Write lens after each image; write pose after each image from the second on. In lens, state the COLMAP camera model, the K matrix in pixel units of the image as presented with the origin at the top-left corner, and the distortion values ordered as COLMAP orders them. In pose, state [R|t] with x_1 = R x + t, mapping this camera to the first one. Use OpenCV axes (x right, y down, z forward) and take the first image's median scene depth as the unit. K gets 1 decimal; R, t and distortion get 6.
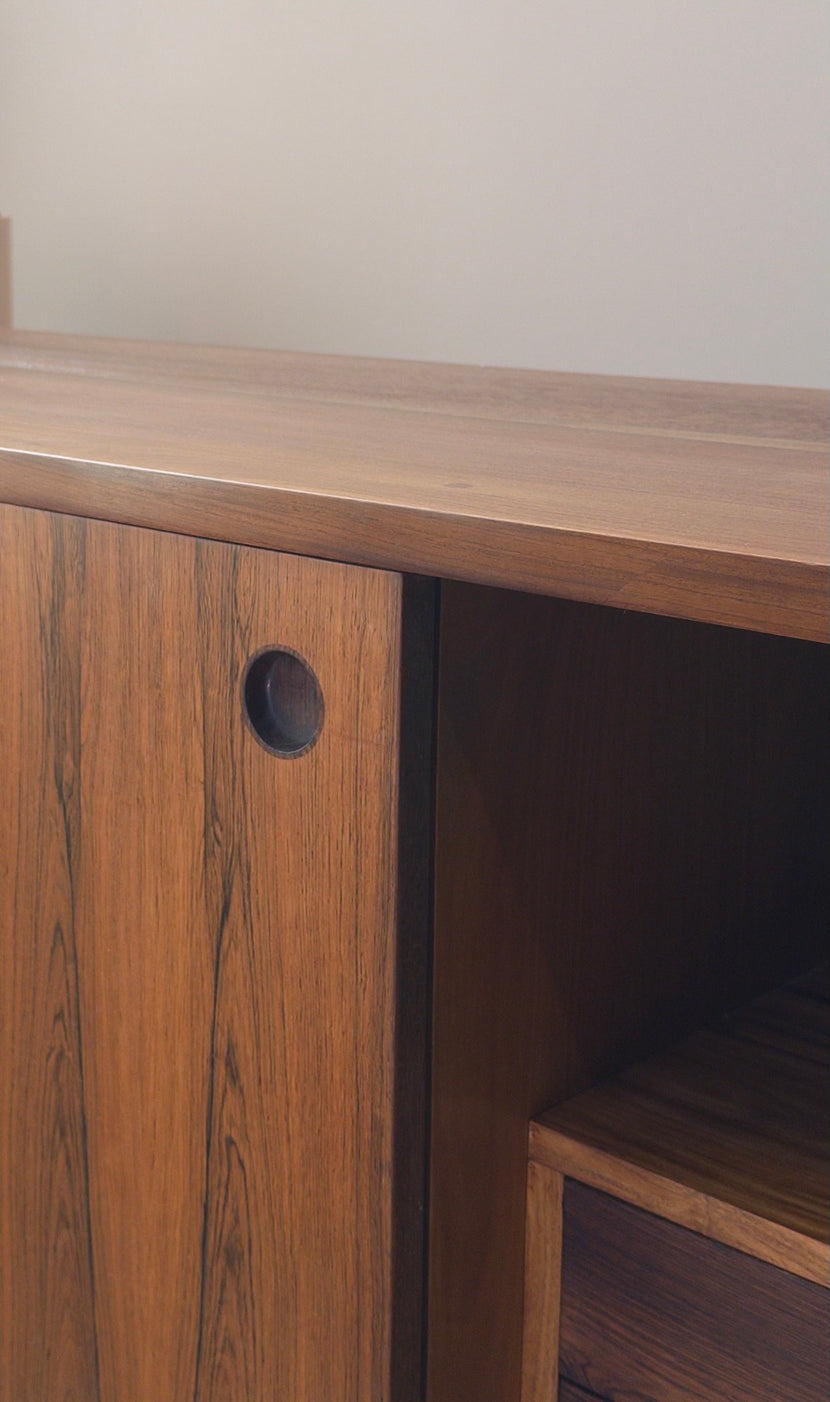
lens RADIAL K [[1947.0, 0, 205.5], [0, 1947.0, 583.9], [0, 0, 1]] dist [0.076062, 0.000000]
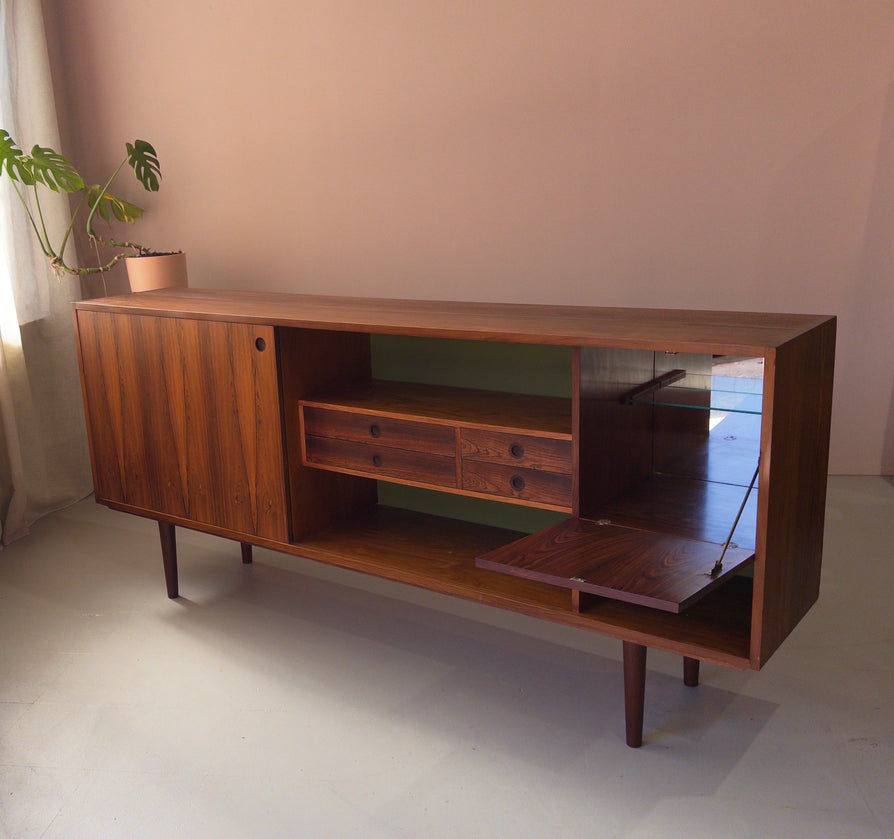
lens RADIAL K [[1012.2, 0, 364.7], [0, 1012.2, 429.3], [0, 0, 1]] dist [0.100381, 0.000000]
pose [[0.989912, -0.076113, 0.119502, -0.055134], [0.070202, 0.996128, 0.052922, 0.200851], [-0.123068, -0.043999, 0.991422, -2.900873]]
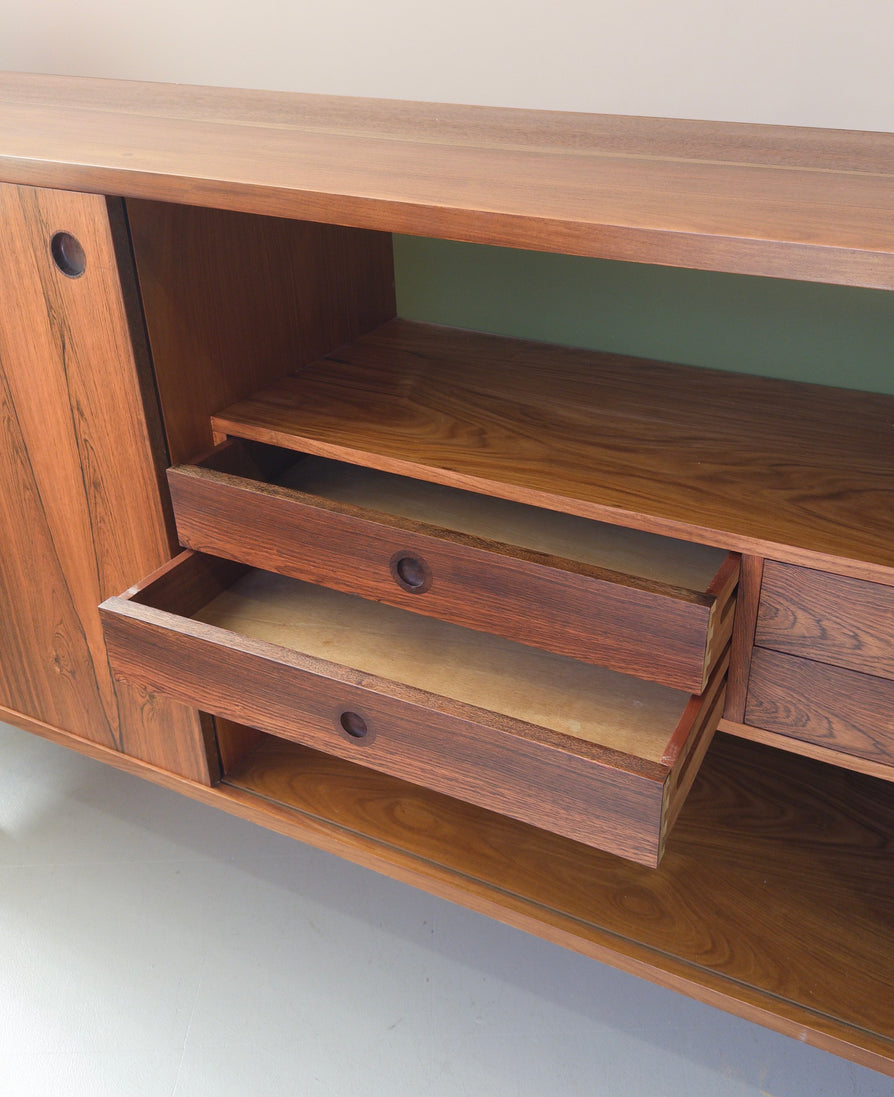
lens RADIAL K [[1048.9, 0, 507.4], [0, 1048.9, 517.0], [0, 0, 1]] dist [0.030542, 0.000000]
pose [[0.943208, -0.156790, 0.292874, 0.110618], [0.062901, 0.949956, 0.305985, 0.003620], [-0.326193, -0.270186, 0.905869, -0.406036]]
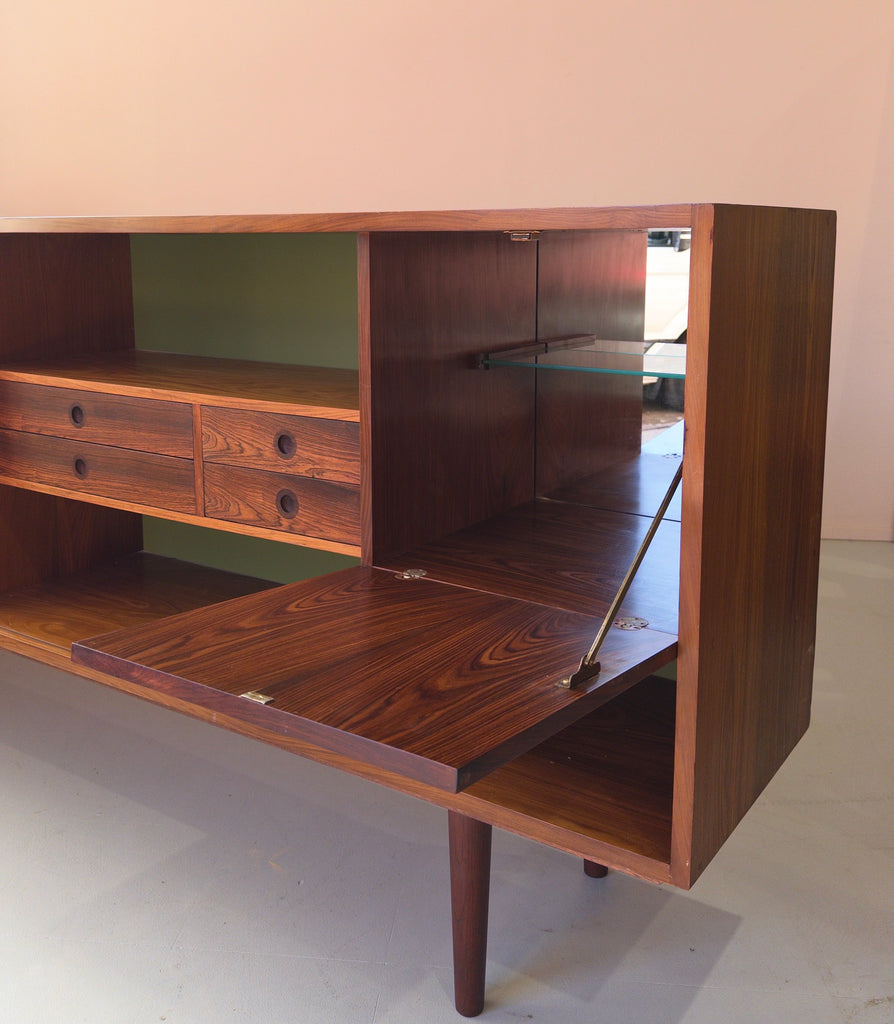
lens RADIAL K [[1042.0, 0, 429.4], [0, 1042.0, 407.1], [0, 0, 1]] dist [0.105451, 0.000000]
pose [[0.981151, -0.027672, 0.191250, 0.731221], [0.035188, 0.998732, -0.036011, 0.493860], [-0.190010, 0.042062, 0.980881, -1.575650]]
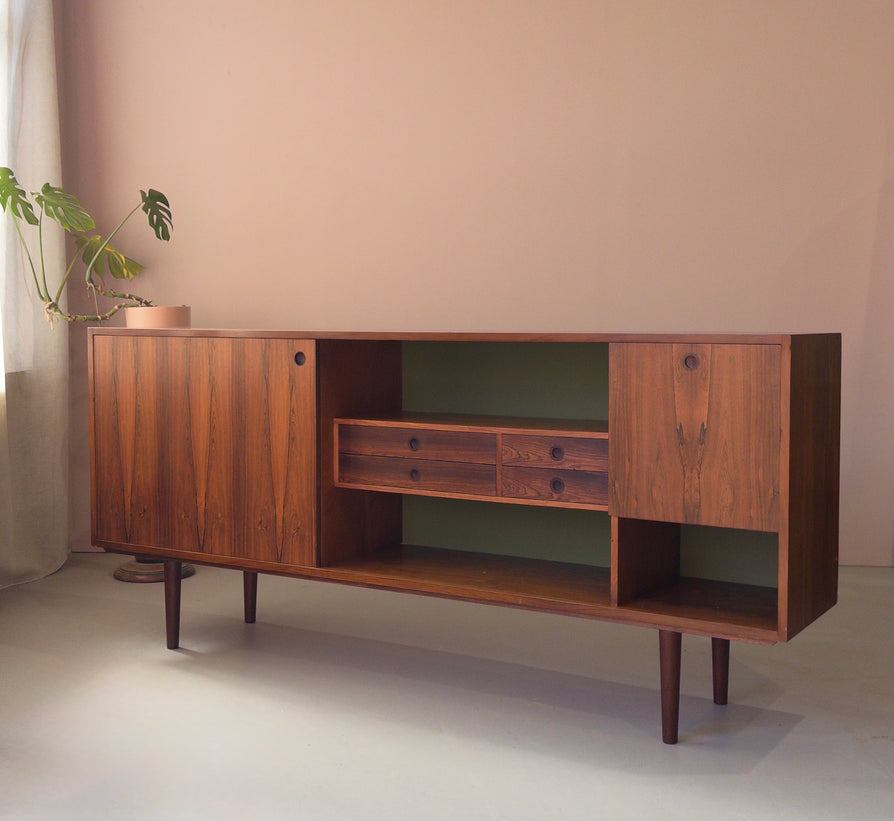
lens RADIAL K [[1194.0, 0, 474.4], [0, 1194.0, 391.4], [0, 0, 1]] dist [0.121849, 0.000000]
pose [[0.965838, -0.010398, 0.258937, -0.497672], [0.045791, 0.990319, -0.131037, 0.799233], [-0.255068, 0.138417, 0.956964, -3.526364]]
